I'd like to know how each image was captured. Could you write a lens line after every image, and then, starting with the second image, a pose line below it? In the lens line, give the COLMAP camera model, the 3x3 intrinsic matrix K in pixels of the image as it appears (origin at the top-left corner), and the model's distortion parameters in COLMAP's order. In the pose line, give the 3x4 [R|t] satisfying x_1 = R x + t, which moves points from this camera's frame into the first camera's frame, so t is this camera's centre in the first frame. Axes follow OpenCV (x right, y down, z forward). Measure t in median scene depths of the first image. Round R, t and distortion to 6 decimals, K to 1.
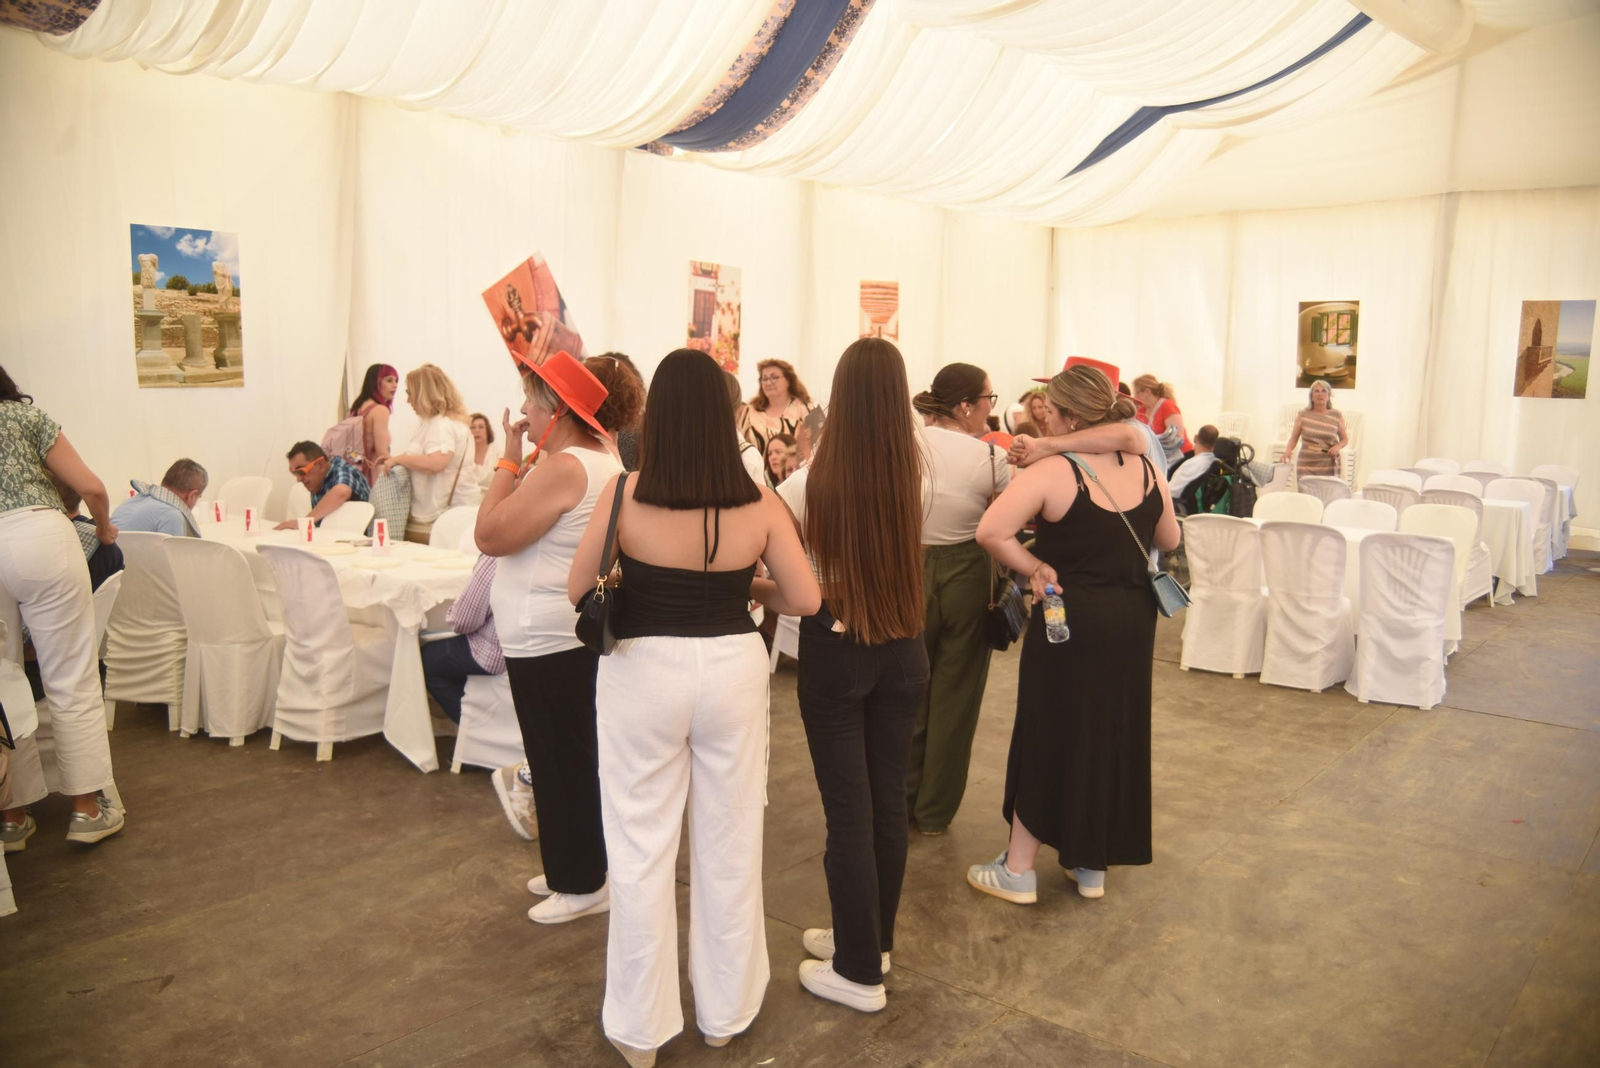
lens RADIAL K [[1352.9, 0, 800.7], [0, 1352.9, 526.9], [0, 0, 1]] dist [-0.127639, 0.084390]
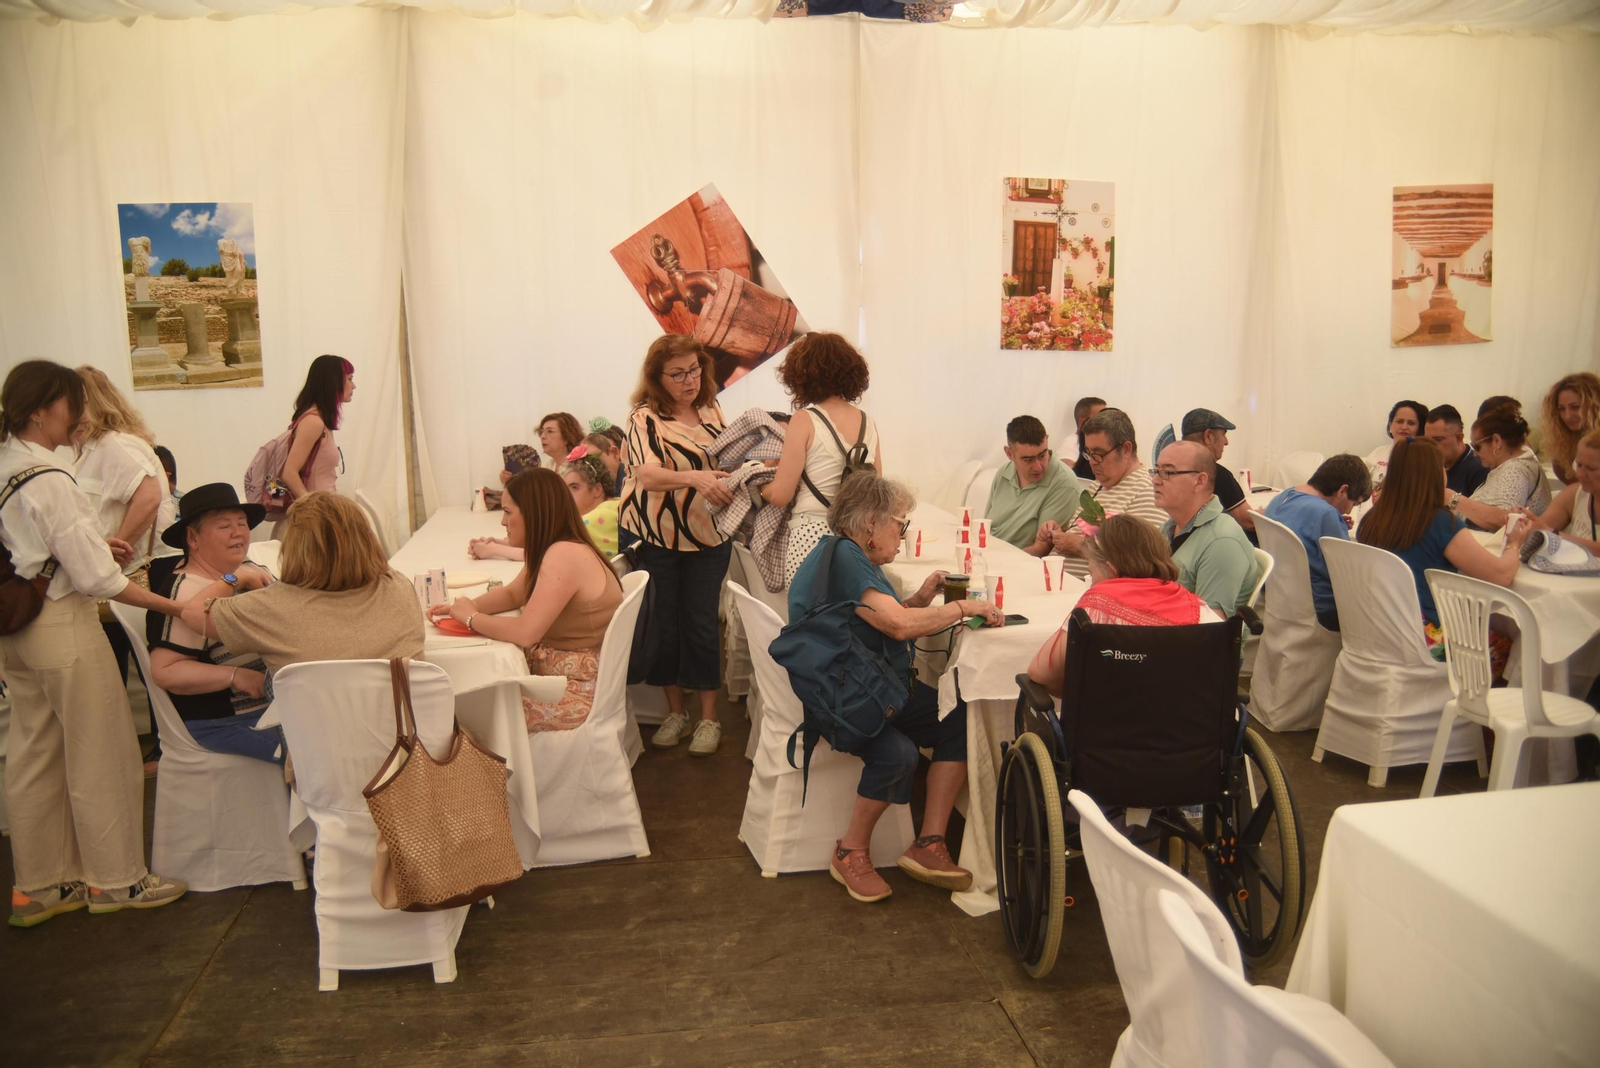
lens RADIAL K [[1352.9, 0, 793.6], [0, 1352.9, 550.7], [0, 0, 1]] dist [-0.127639, 0.084390]
pose [[0.731924, 0.082790, -0.676338, 0.402858], [-0.050455, 0.996451, 0.067374, -0.075686], [0.679516, -0.015188, 0.733504, 0.612341]]
